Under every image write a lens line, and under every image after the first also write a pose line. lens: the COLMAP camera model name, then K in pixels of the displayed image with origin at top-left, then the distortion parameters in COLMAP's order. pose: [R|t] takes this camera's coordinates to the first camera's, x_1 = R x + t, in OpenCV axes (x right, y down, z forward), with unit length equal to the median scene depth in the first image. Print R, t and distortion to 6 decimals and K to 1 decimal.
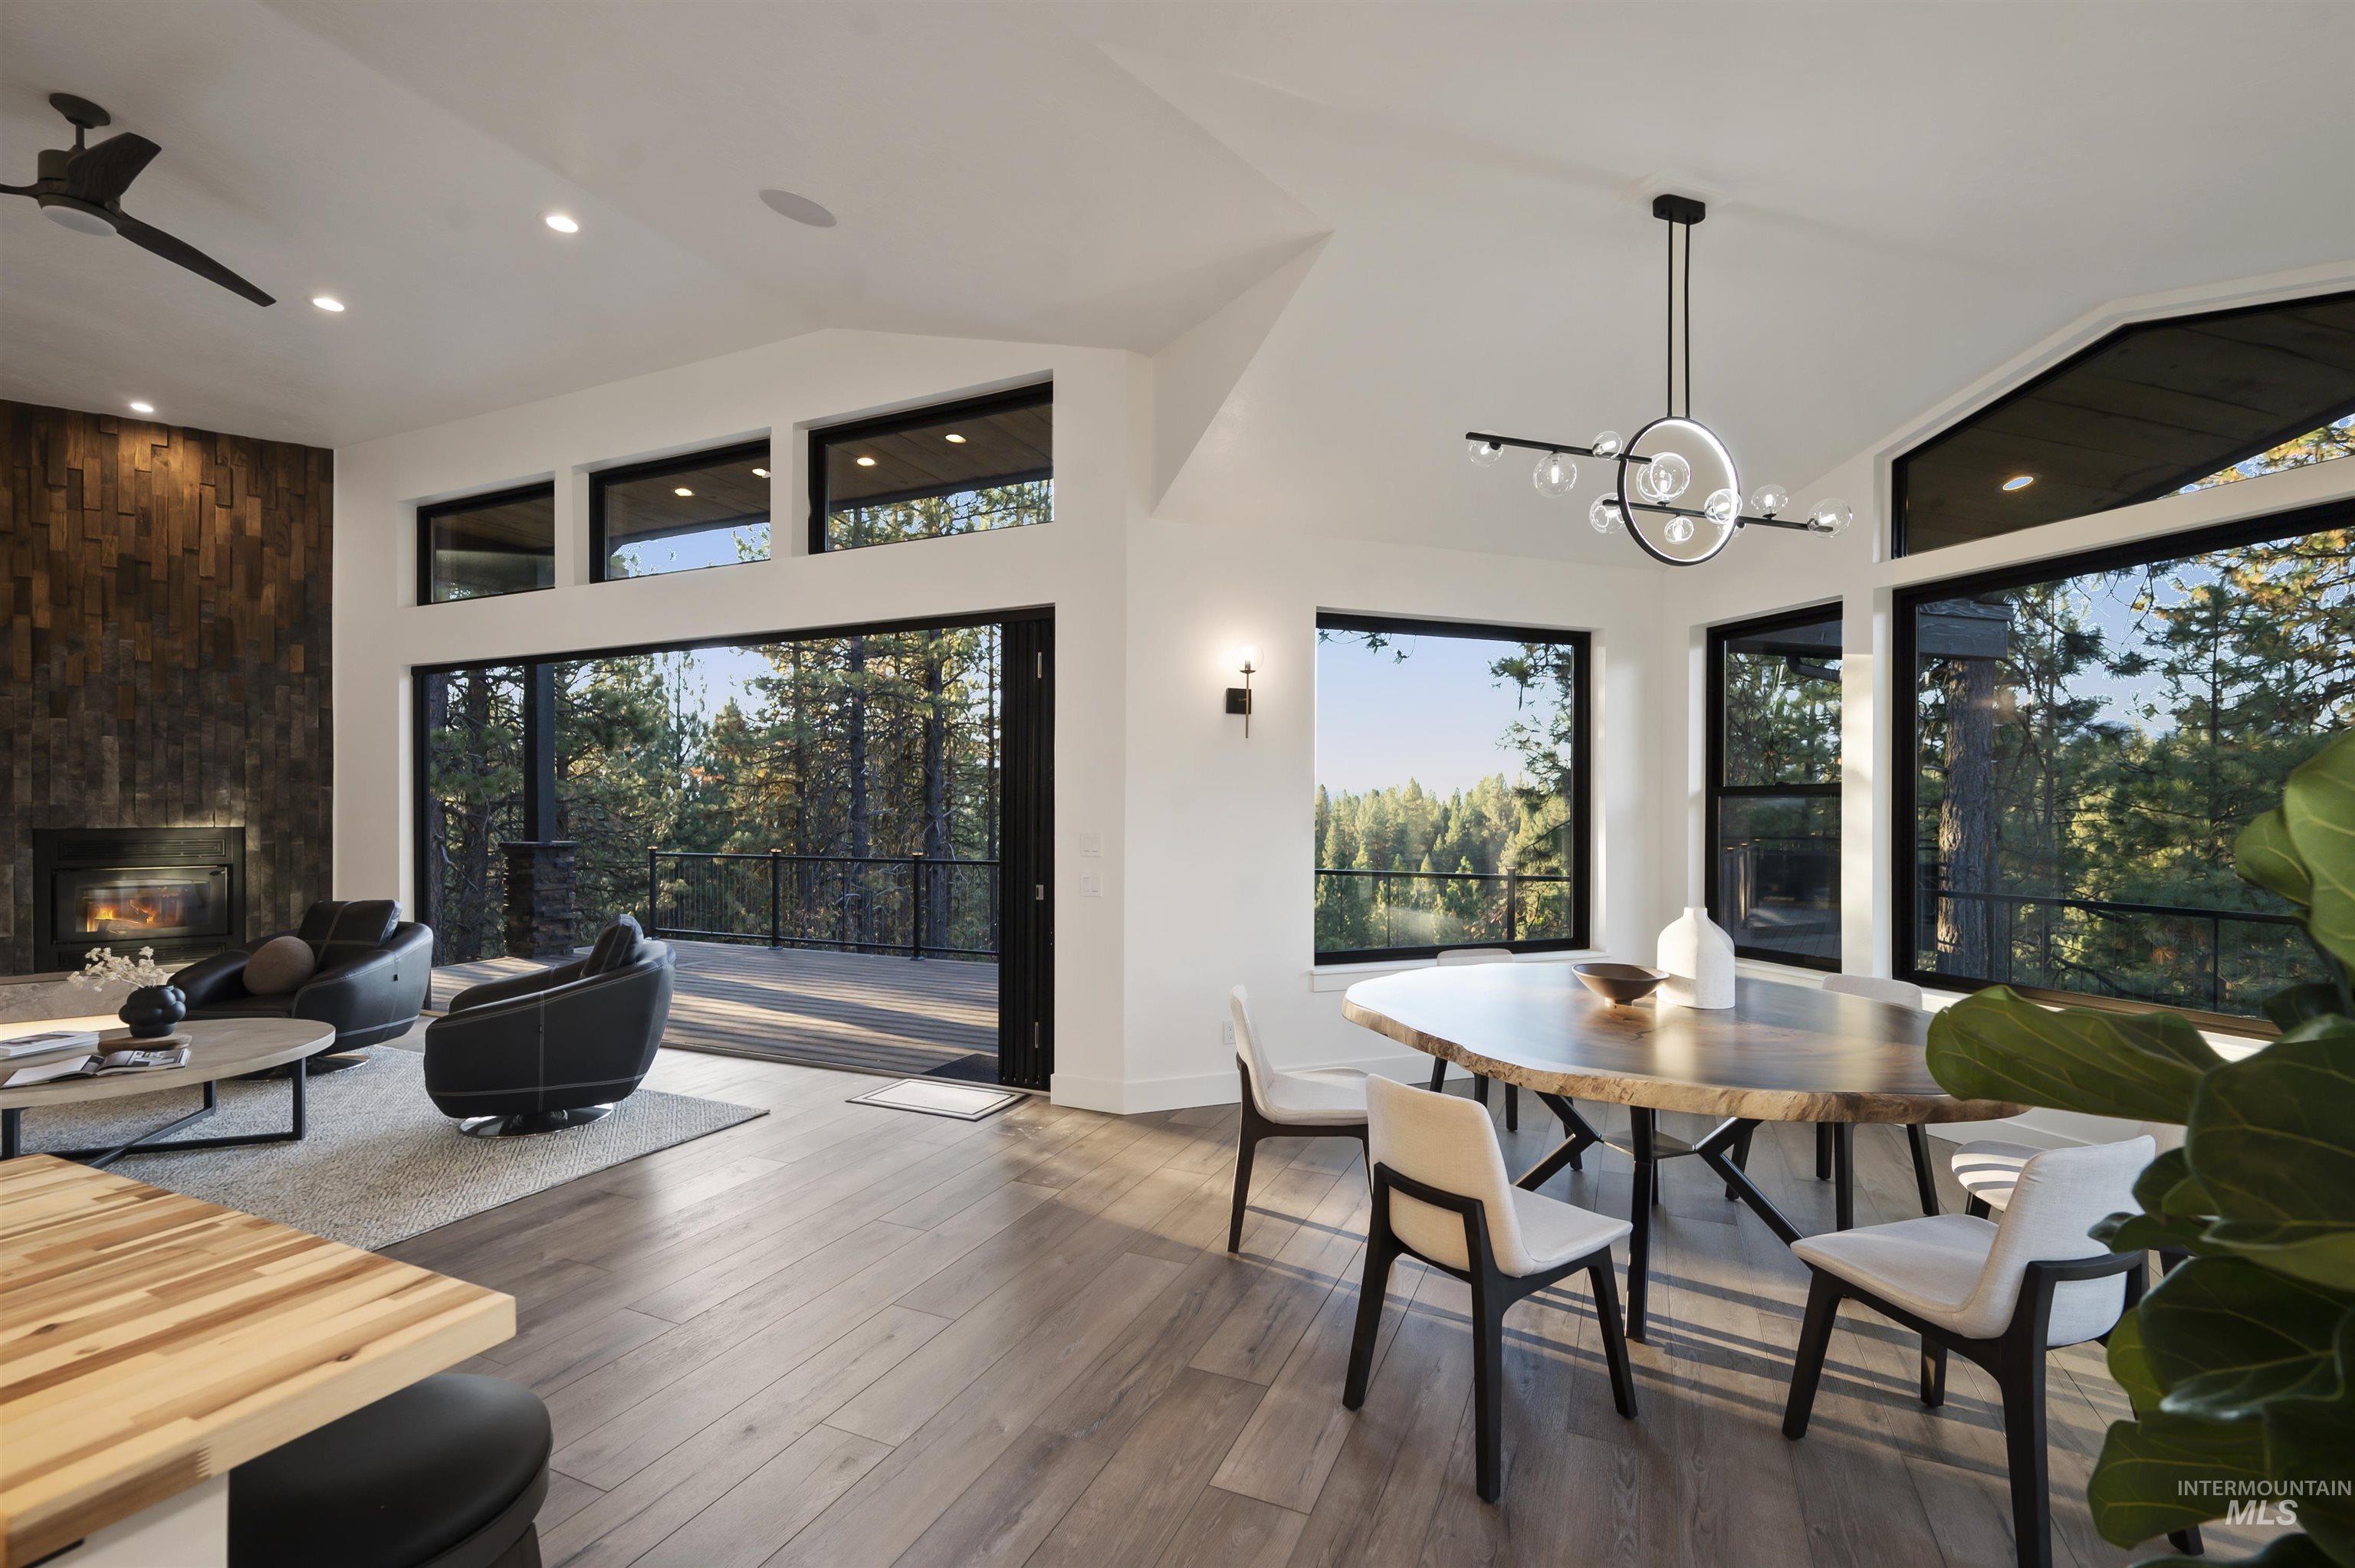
lens RADIAL K [[1027.3, 0, 1187.7], [0, 1027.3, 811.7], [0, 0, 1]] dist [-0.012739, 0.003666]
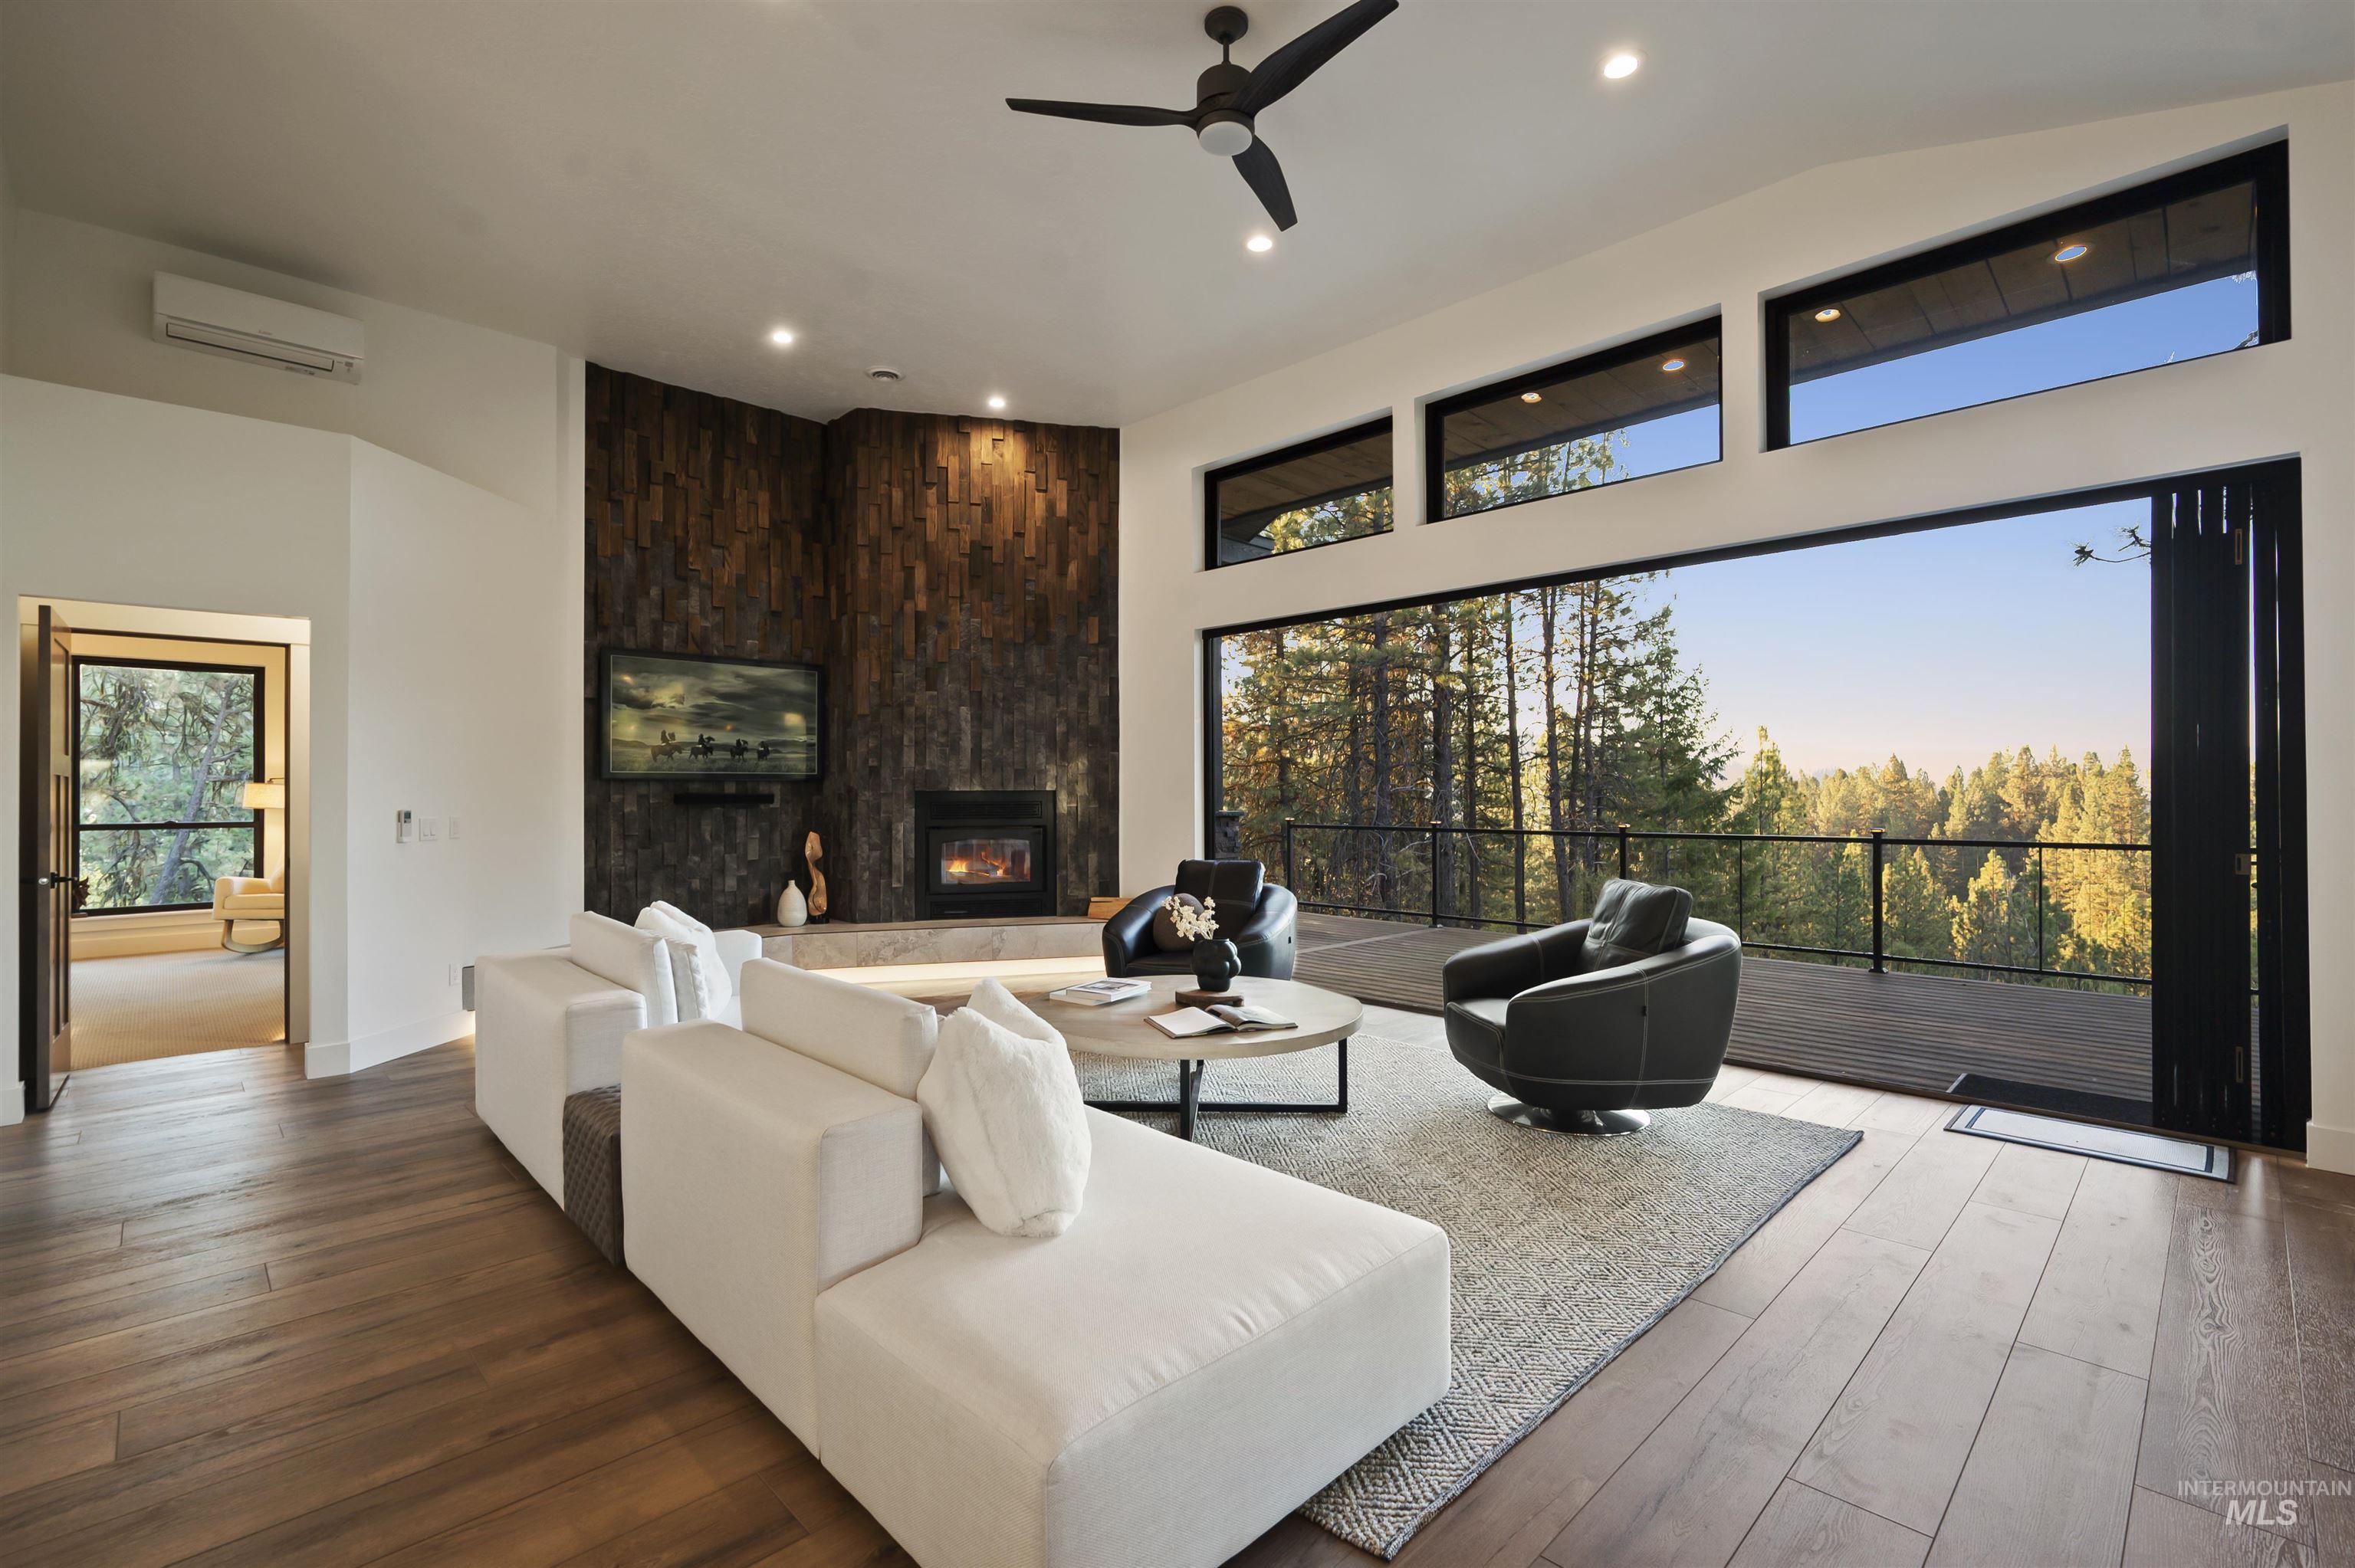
lens RADIAL K [[1041.5, 0, 1177.5], [0, 1041.5, 784.0], [0, 0, 1]] dist [-0.003081, -0.000020]
pose [[0.929098, -0.006018, -0.369786, -0.413187], [0.001518, 0.999921, -0.012459, 0.022367], [0.369832, 0.011014, 0.929034, 0.039863]]
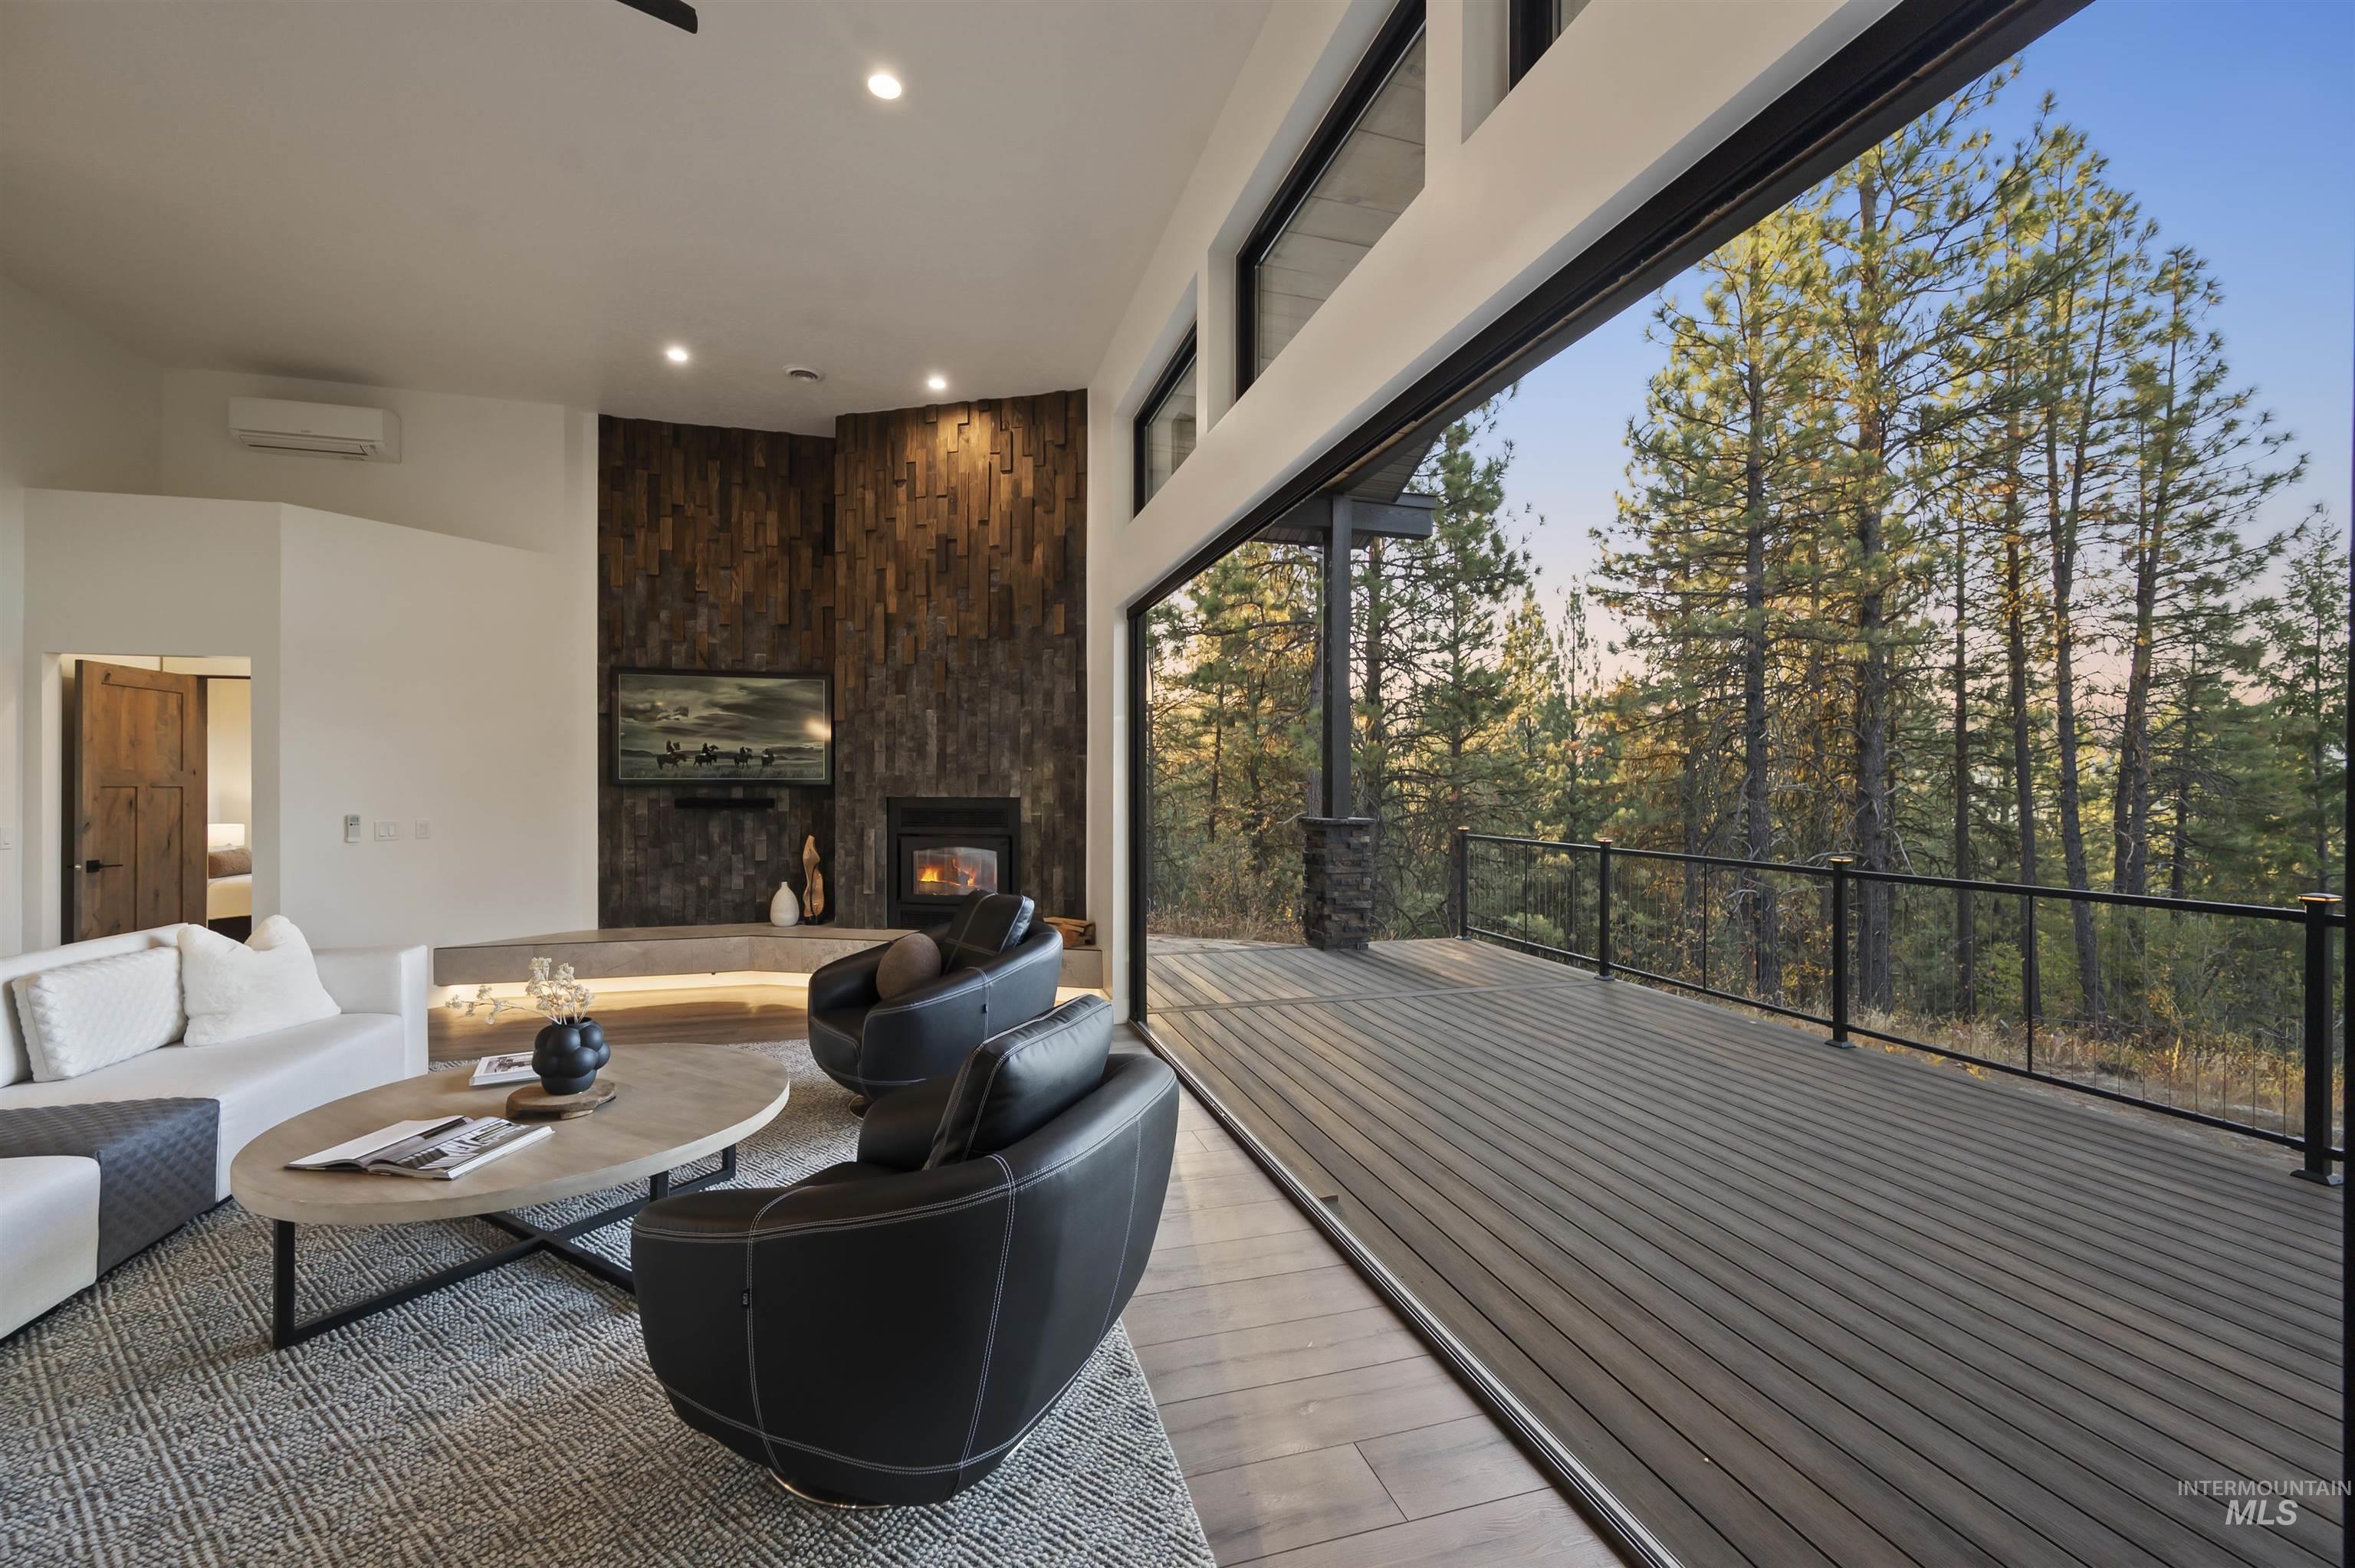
lens RADIAL K [[946.5, 0, 1178.2], [0, 946.5, 781.2], [0, 0, 1]] dist [0.000485, -0.000269]
pose [[0.643670, -0.000519, -0.765303, -0.139446], [-0.004949, 0.999976, -0.004840, 0.003094], [0.765287, 0.006903, 0.643652, 0.542828]]
